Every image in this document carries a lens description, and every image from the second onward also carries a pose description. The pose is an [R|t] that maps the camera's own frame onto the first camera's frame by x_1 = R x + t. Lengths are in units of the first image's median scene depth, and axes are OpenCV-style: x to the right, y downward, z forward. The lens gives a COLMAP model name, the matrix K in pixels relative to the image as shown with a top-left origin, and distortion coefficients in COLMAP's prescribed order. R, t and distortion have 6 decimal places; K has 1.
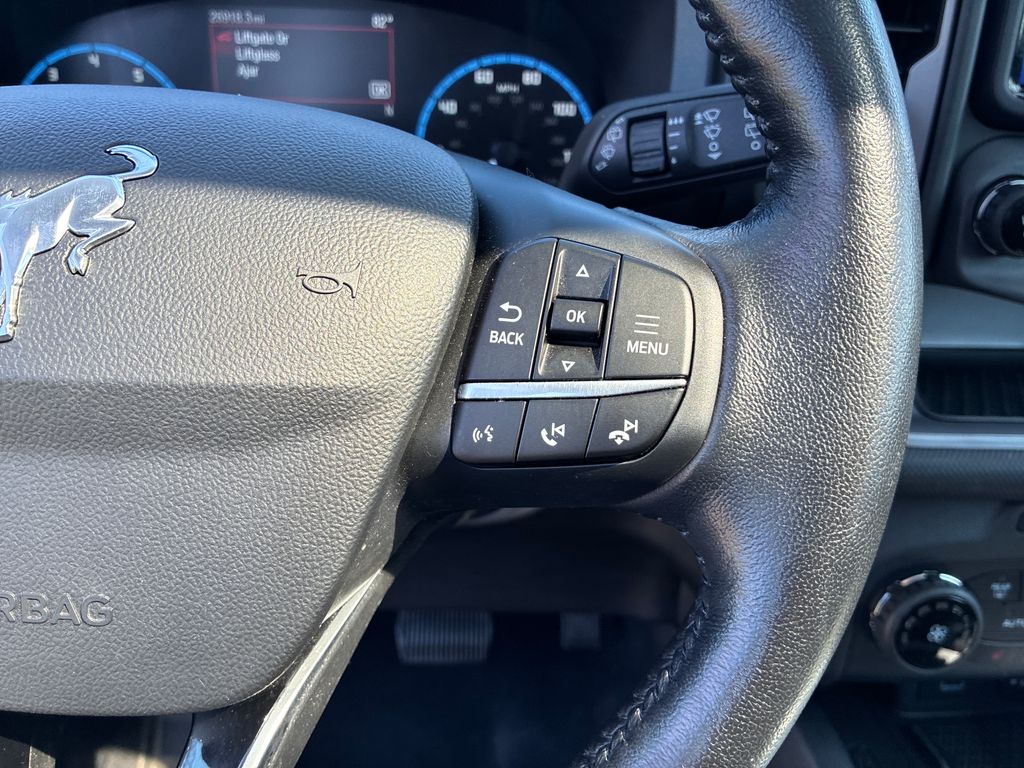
lens RADIAL K [[783.9, 0, 512.0], [0, 783.9, 384.0], [0, 0, 1]] dist [0.063068, -0.107292]
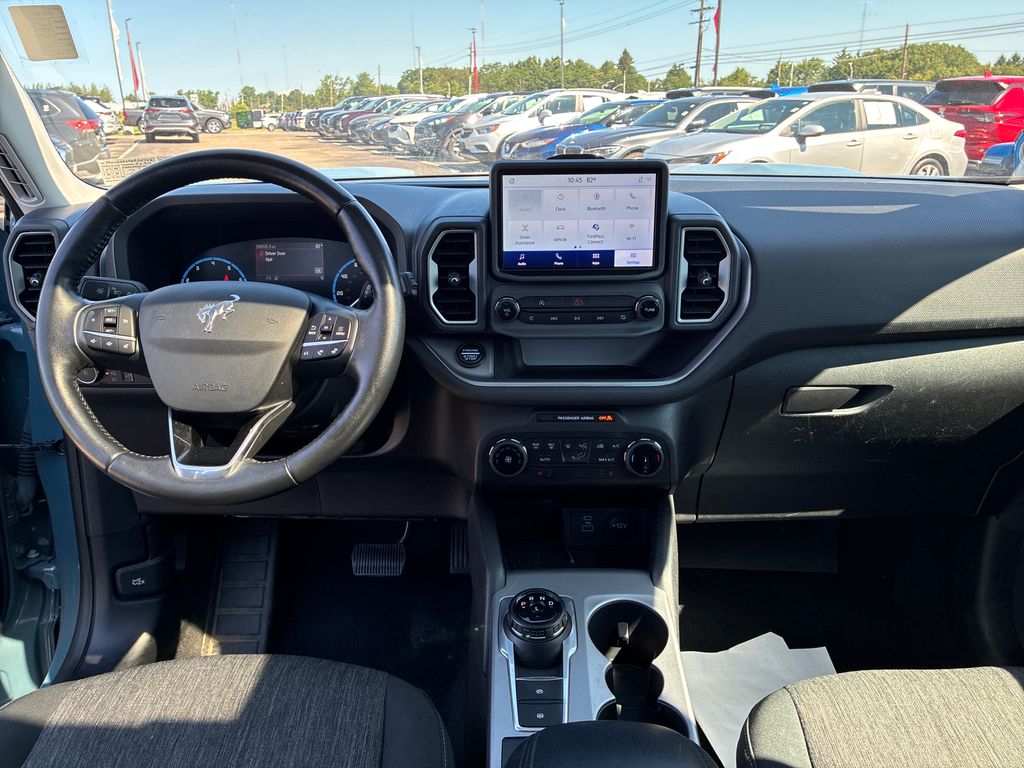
lens RADIAL K [[768.2, 0, 502.0], [0, 768.2, 383.9], [0, 0, 1]] dist [0.052969, -0.075510]
pose [[0.998123, -0.018578, -0.058350, 1.298887], [0.009044, 0.987141, -0.159594, 0.923016], [0.060565, 0.158767, 0.985457, -3.185386]]
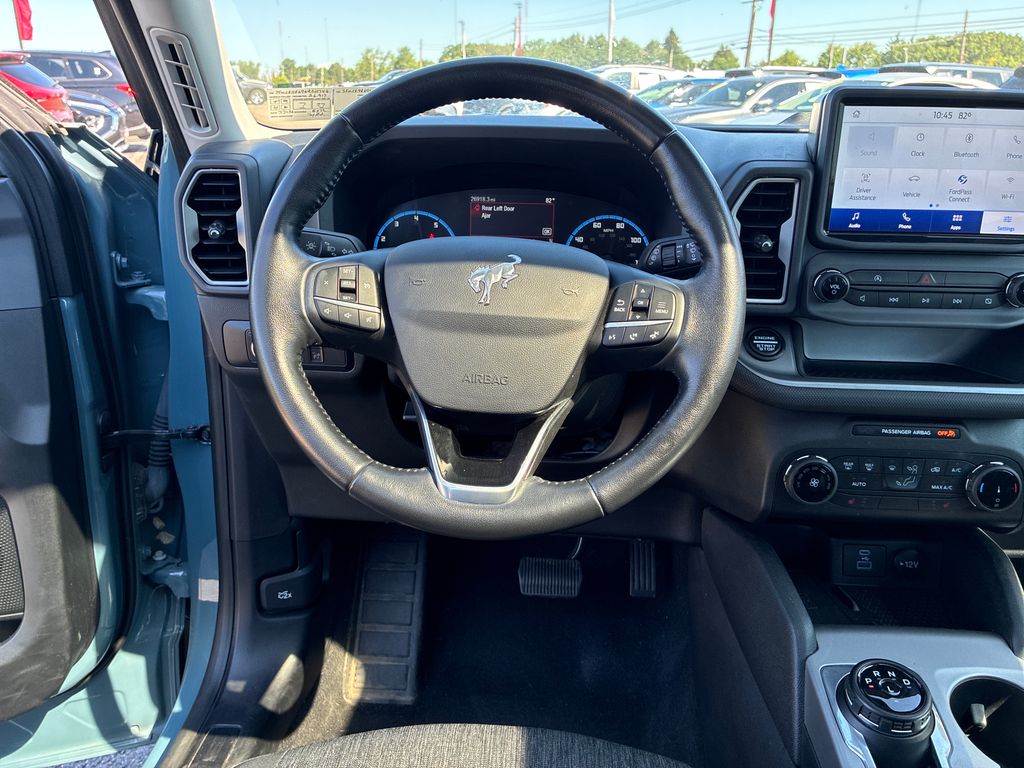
lens RADIAL K [[771.5, 0, 507.8], [0, 771.5, 389.4], [0, 0, 1]] dist [0.044492, -0.075527]
pose [[0.995685, 0.018871, -0.090863, -0.169736], [-0.030583, 0.991136, -0.129281, 0.693326], [0.087618, 0.131502, 0.987436, -2.176971]]
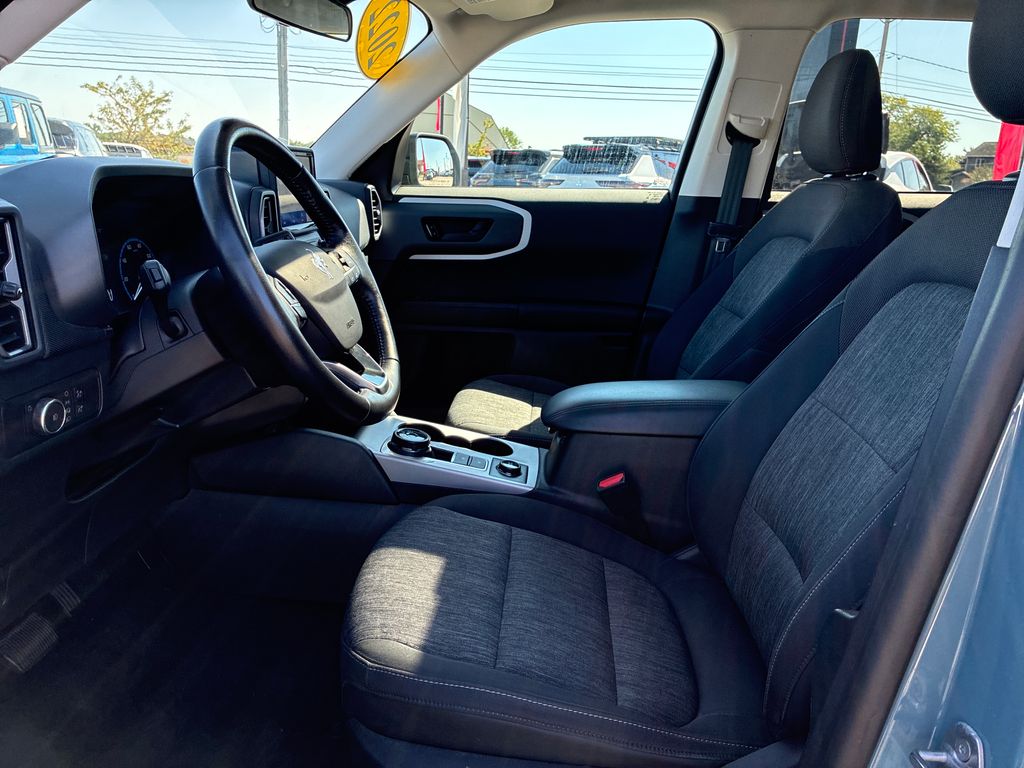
lens RADIAL K [[771.5, 0, 507.8], [0, 771.5, 389.4], [0, 0, 1]] dist [0.044492, -0.075527]
pose [[0.100239, -0.293268, 0.950761, -5.269677], [0.437341, 0.871298, 0.222649, -0.043981], [-0.893692, 0.393488, 0.215596, -0.941450]]
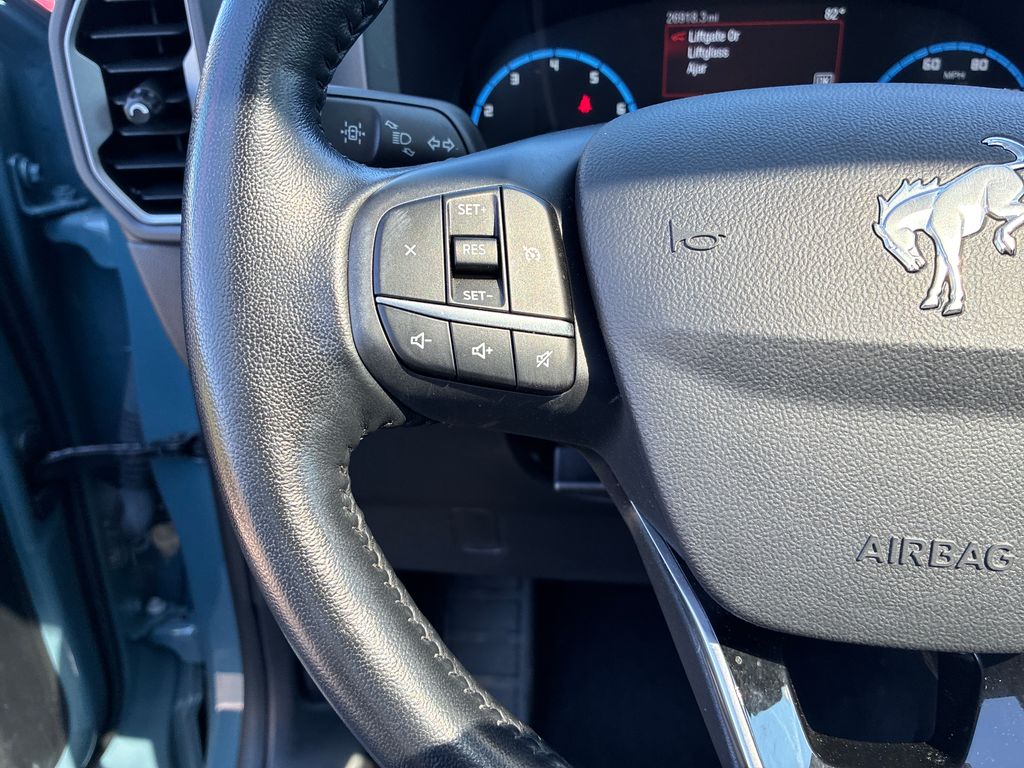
lens RADIAL K [[783.6, 0, 521.5], [0, 783.6, 389.8], [0, 0, 1]] dist [0.065043, -0.116029]
pose [[0.991686, 0.007743, -0.128450, -0.934169], [-0.005813, 0.999865, 0.015393, 0.033516], [0.128551, -0.014519, 0.991597, -0.164231]]
